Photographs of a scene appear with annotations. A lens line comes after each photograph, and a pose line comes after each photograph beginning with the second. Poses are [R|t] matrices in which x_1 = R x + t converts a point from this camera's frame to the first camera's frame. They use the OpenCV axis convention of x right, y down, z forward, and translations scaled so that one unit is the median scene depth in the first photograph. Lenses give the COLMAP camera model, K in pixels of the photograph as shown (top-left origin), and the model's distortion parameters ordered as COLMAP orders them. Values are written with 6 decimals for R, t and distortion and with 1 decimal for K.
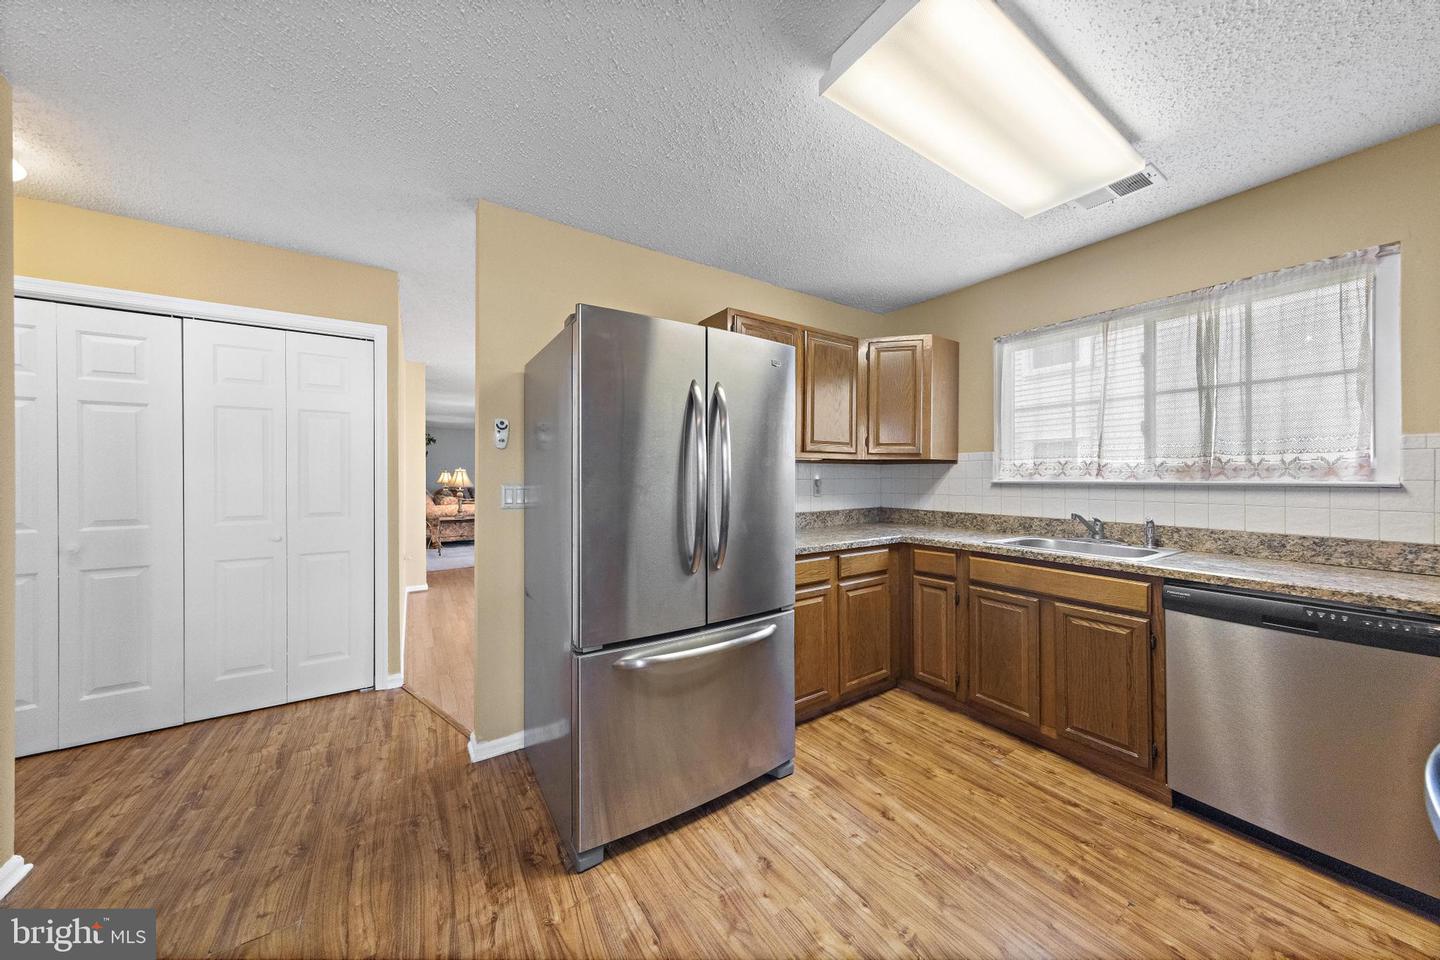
lens RADIAL K [[477.0, 0, 727.3], [0, 477.0, 478.2], [0, 0, 1]] dist [0.008502, -0.000520]
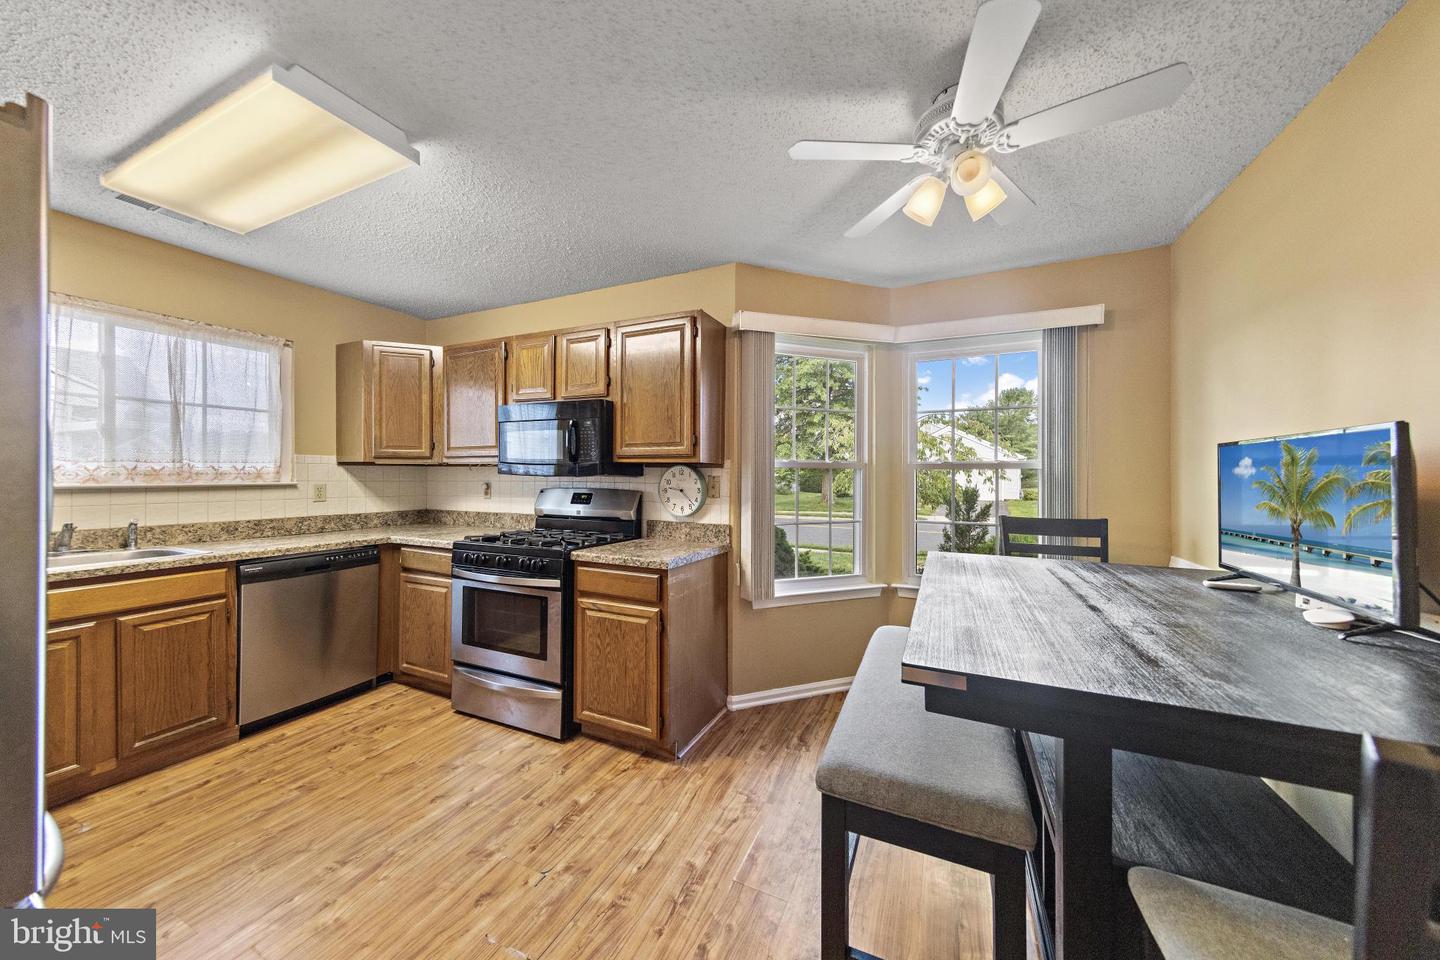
lens RADIAL K [[477.0, 0, 719.9], [0, 477.0, 476.6], [0, 0, 1]] dist [0.008502, -0.000520]
pose [[-0.516942, -0.005324, 0.856004, -0.799305], [-0.001167, 0.999984, 0.005515, -0.021692], [-0.856019, 0.001852, -0.516940, 0.556476]]
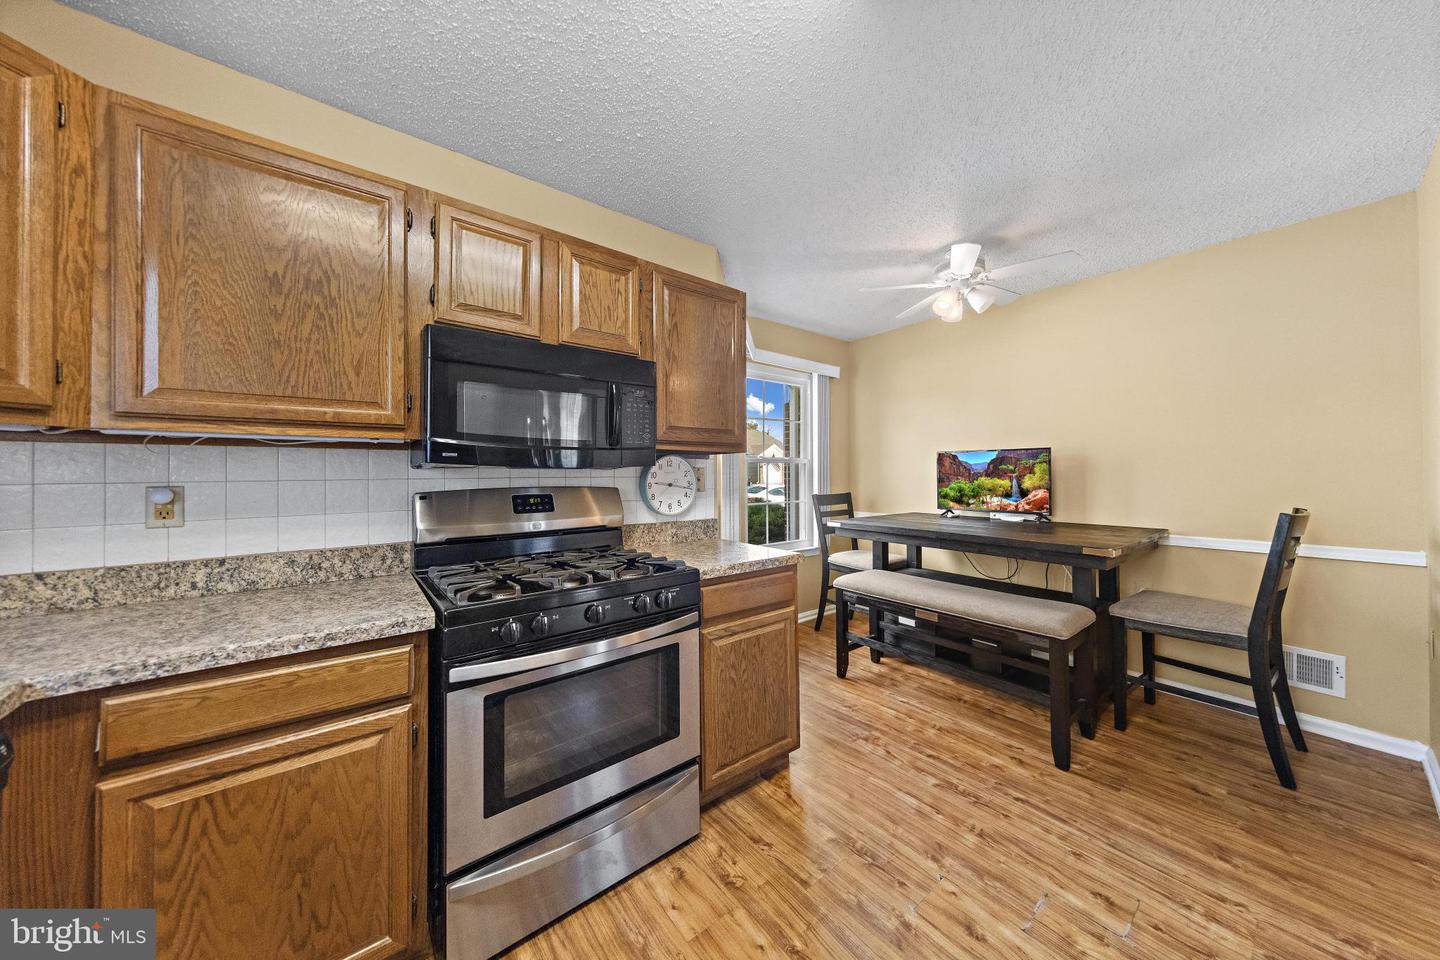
lens RADIAL K [[477.0, 0, 722.6], [0, 477.0, 468.3], [0, 0, 1]] dist [0.008502, -0.000520]
pose [[-0.997511, 0.002978, -0.070442, 0.467415], [0.003196, 0.999990, -0.002979, -0.010390], [0.070432, -0.003197, -0.997511, 1.155937]]
